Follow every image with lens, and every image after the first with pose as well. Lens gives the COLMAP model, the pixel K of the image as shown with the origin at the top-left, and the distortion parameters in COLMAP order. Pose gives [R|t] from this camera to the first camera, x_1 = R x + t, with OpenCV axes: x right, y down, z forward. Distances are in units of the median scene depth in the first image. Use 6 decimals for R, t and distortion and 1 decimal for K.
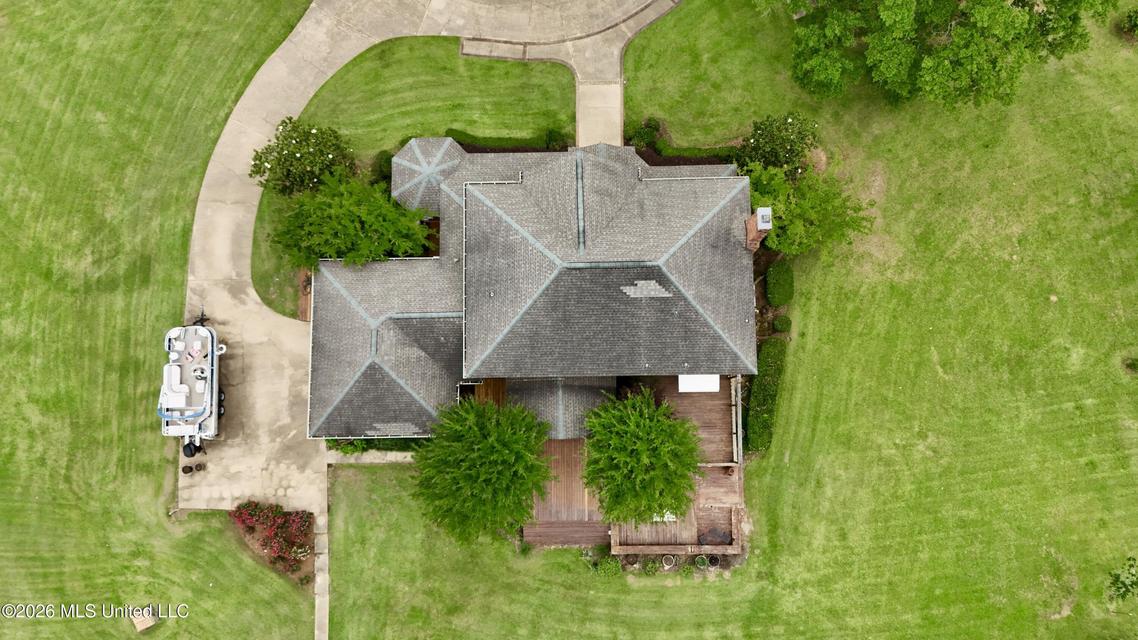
lens RADIAL K [[857.2, 0, 569.0], [0, 857.2, 320.0], [0, 0, 1]] dist [0.043058, -0.031661]
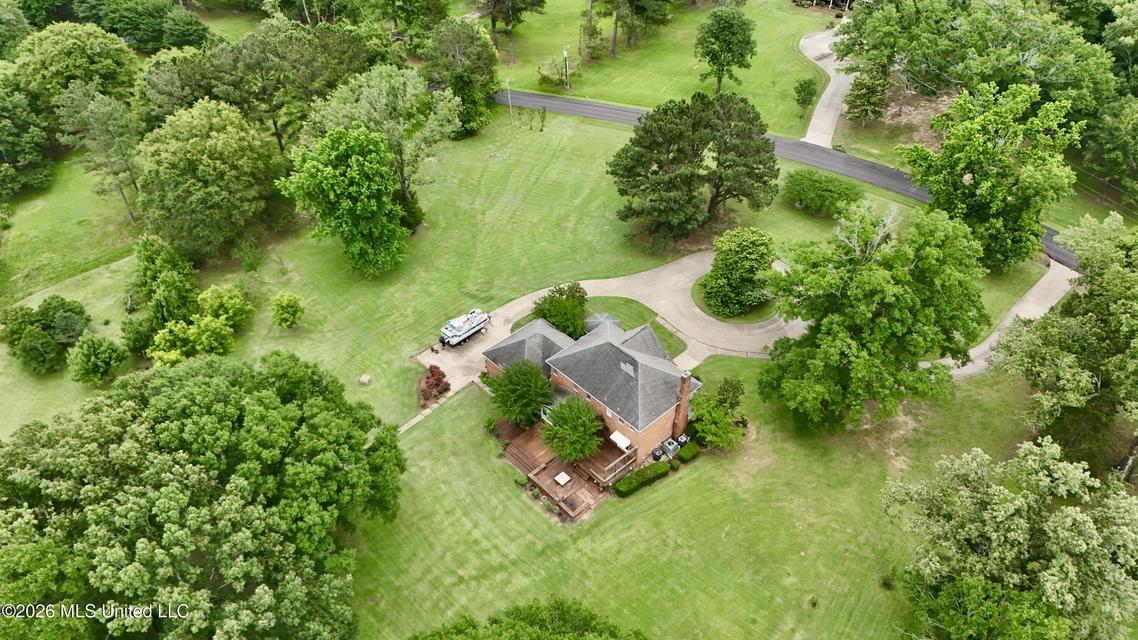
lens RADIAL K [[826.9, 0, 569.0], [0, 826.9, 320.0], [0, 0, 1]] dist [0.044421, -0.032211]
pose [[0.674788, 0.499078, -0.543675, 0.924123], [-0.732385, 0.543636, -0.409966, 0.753935], [0.090956, 0.674820, 0.732356, -0.585496]]
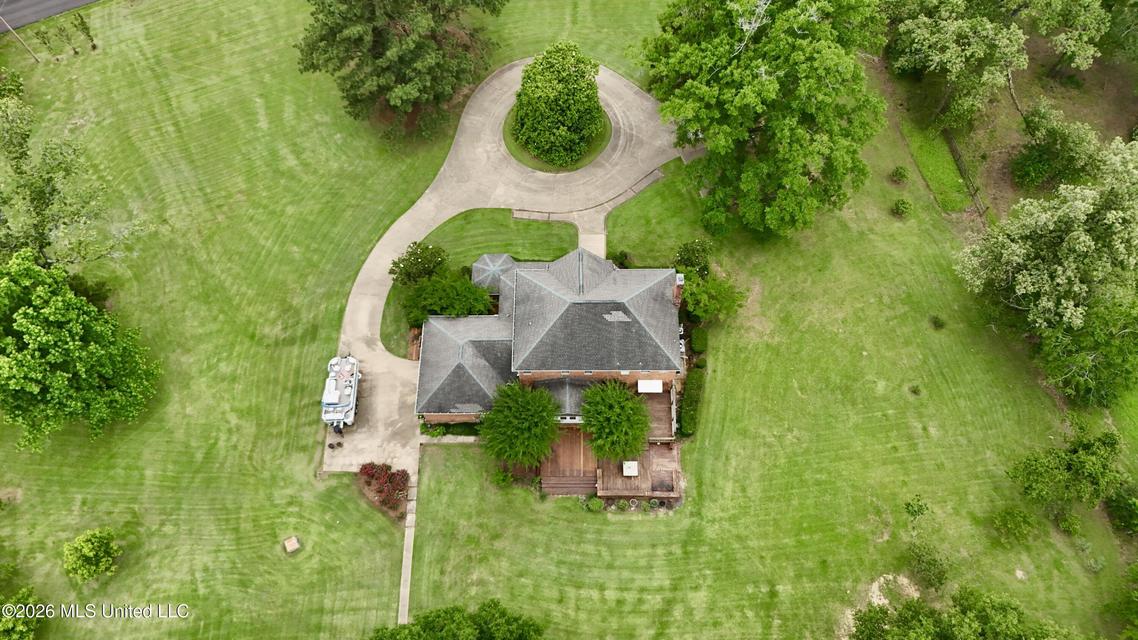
lens RADIAL K [[822.6, 0, 569.0], [0, 822.6, 320.0], [0, 0, 1]] dist [0.119360, -0.276125]
pose [[0.999823, 0.018671, 0.002109, -0.011929], [-0.017020, 0.947496, -0.319314, 0.436526], [-0.007960, 0.319221, 0.947647, -0.529821]]
